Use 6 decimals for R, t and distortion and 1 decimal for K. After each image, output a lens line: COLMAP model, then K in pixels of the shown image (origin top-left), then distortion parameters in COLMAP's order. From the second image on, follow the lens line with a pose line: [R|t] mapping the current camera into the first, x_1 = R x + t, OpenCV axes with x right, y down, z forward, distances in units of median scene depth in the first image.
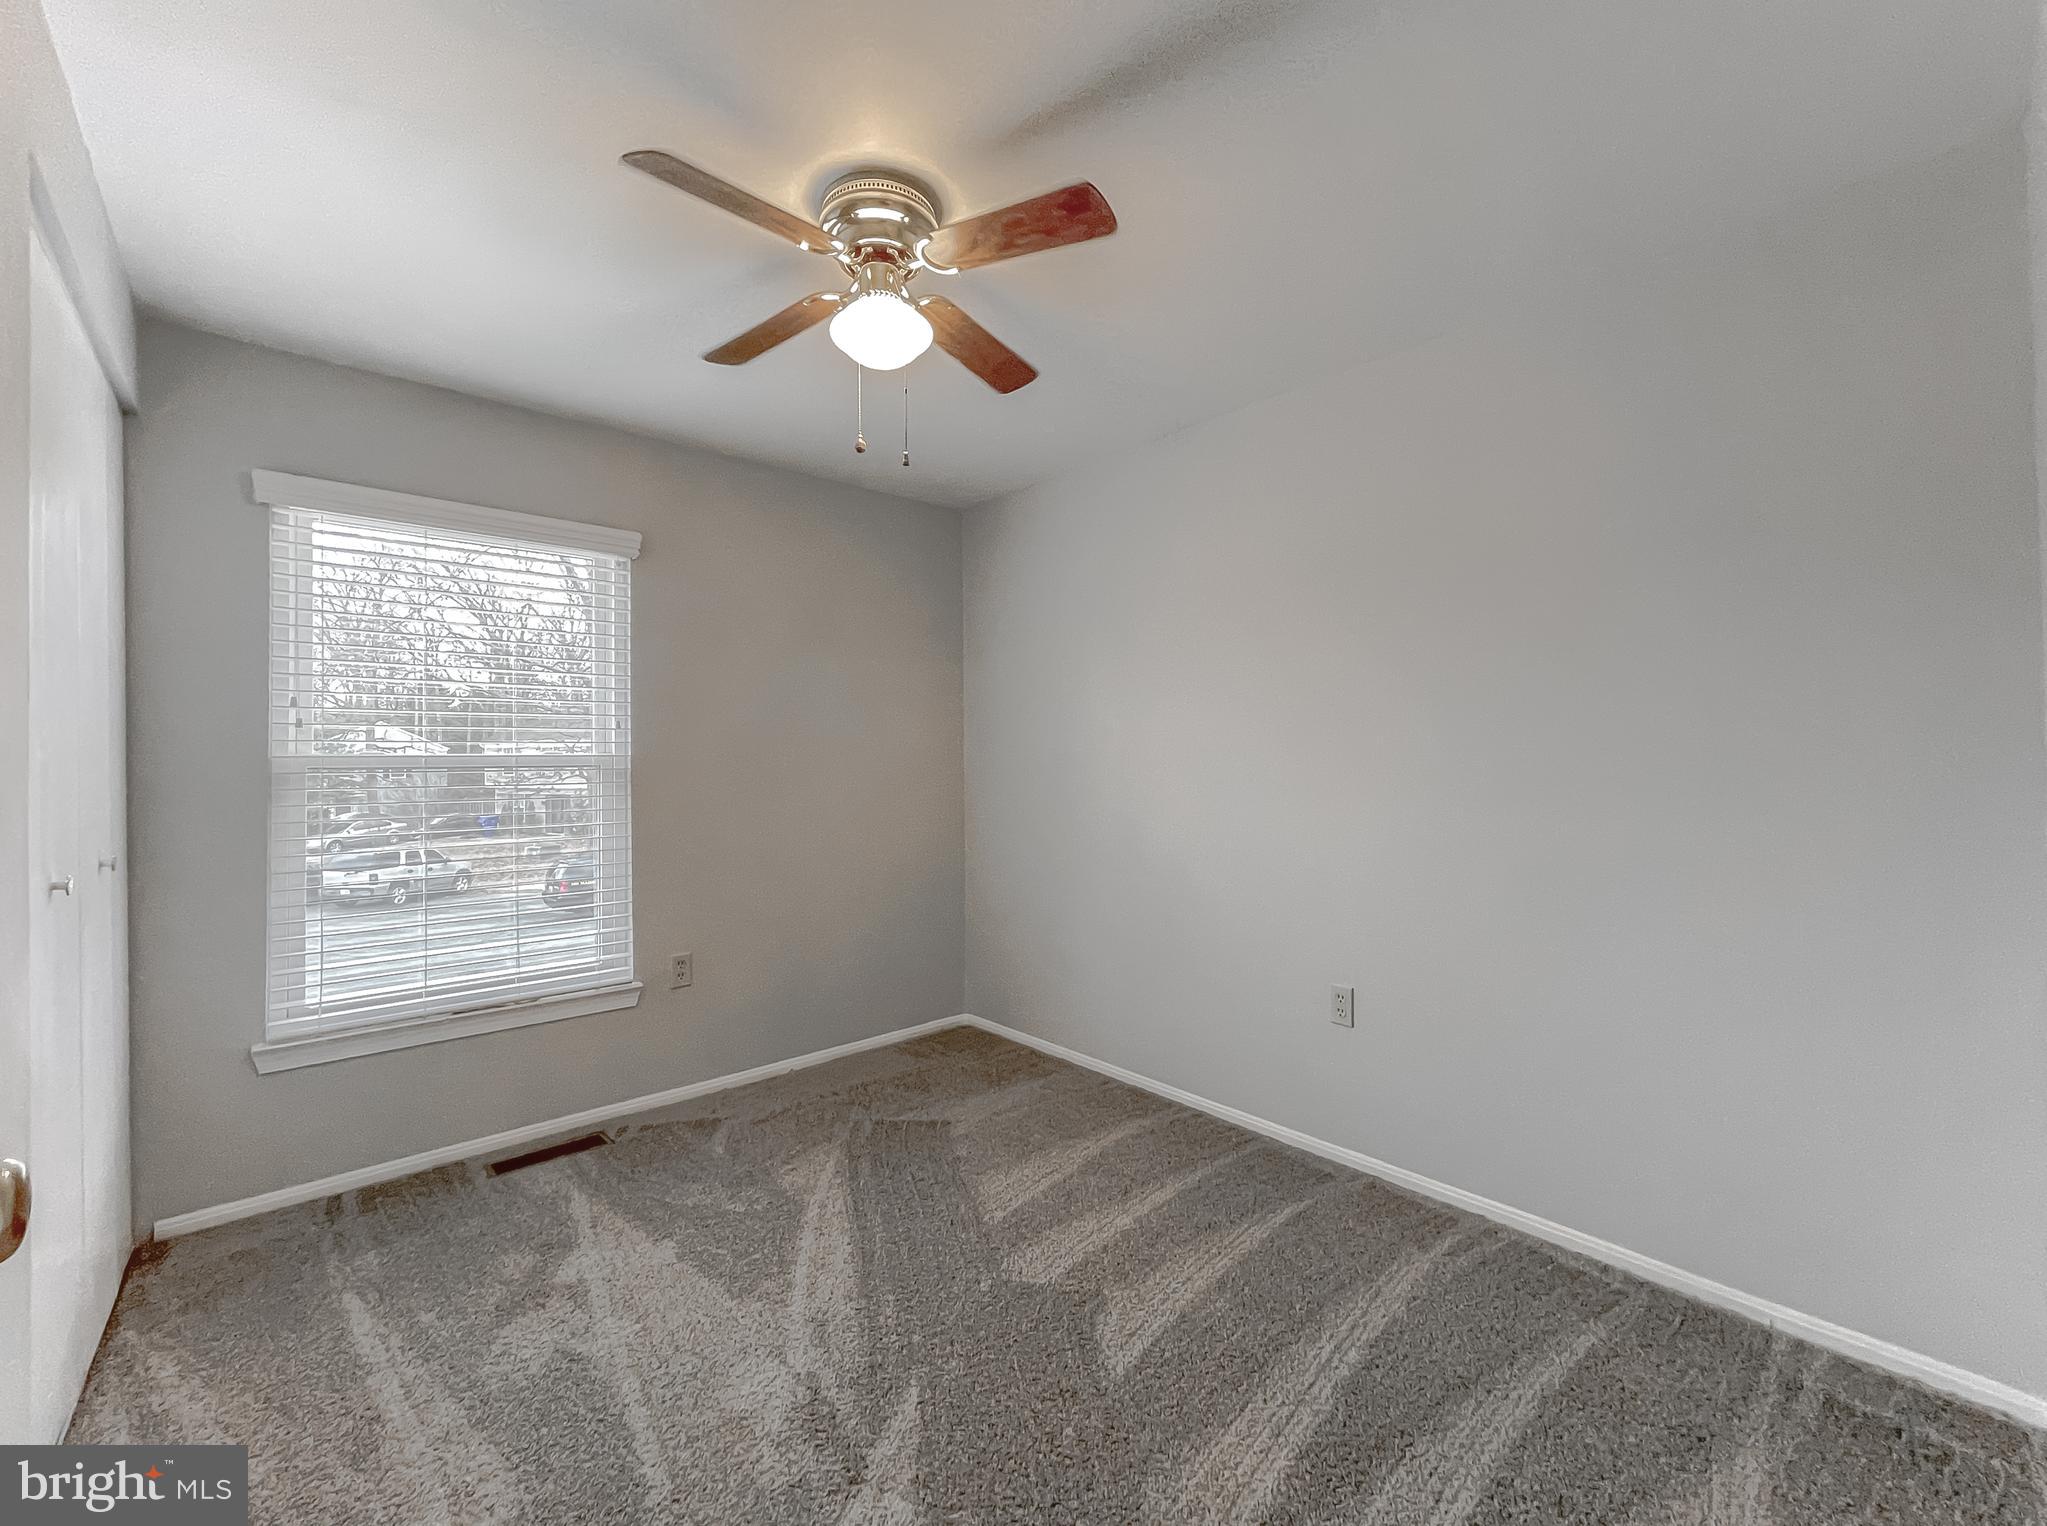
lens RADIAL K [[853.1, 0, 1014.4], [0, 853.1, 771.4], [0, 0, 1]] dist [-0.000628, 0.000413]
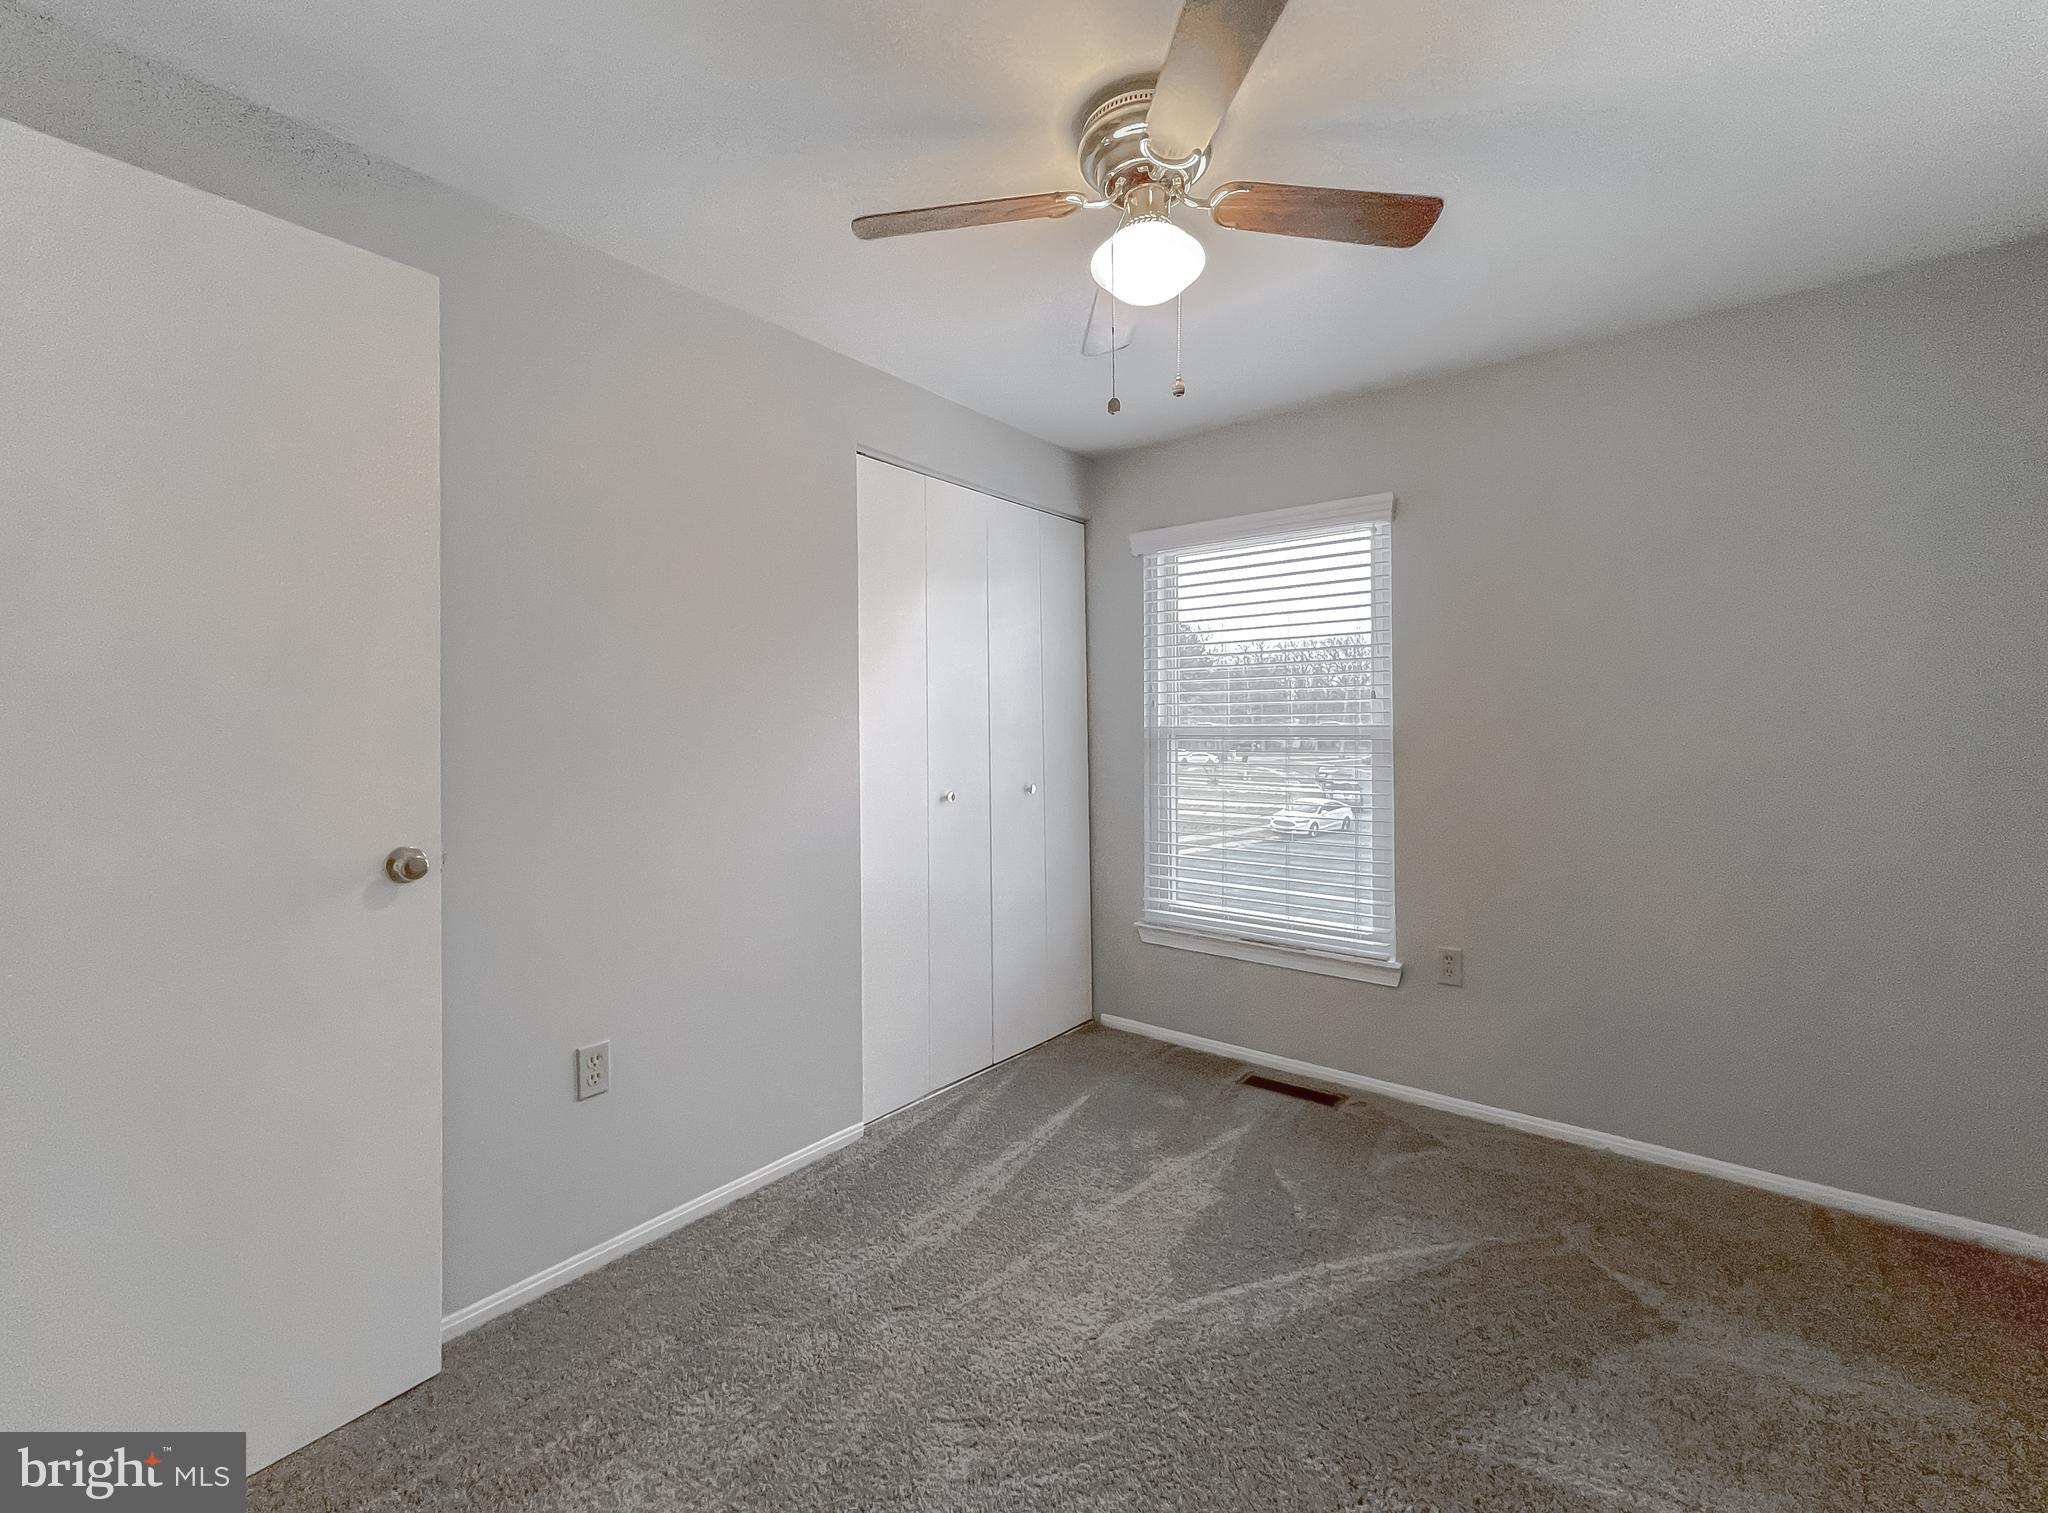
lens RADIAL K [[839.8, 0, 1034.3], [0, 839.8, 751.0], [0, 0, 1]] dist [0.000867, 0.000138]
pose [[0.201187, 0.032866, -0.979001, 0.456498], [-0.012036, 0.999444, 0.031079, -0.018033], [0.979479, 0.005530, 0.201471, 0.478817]]
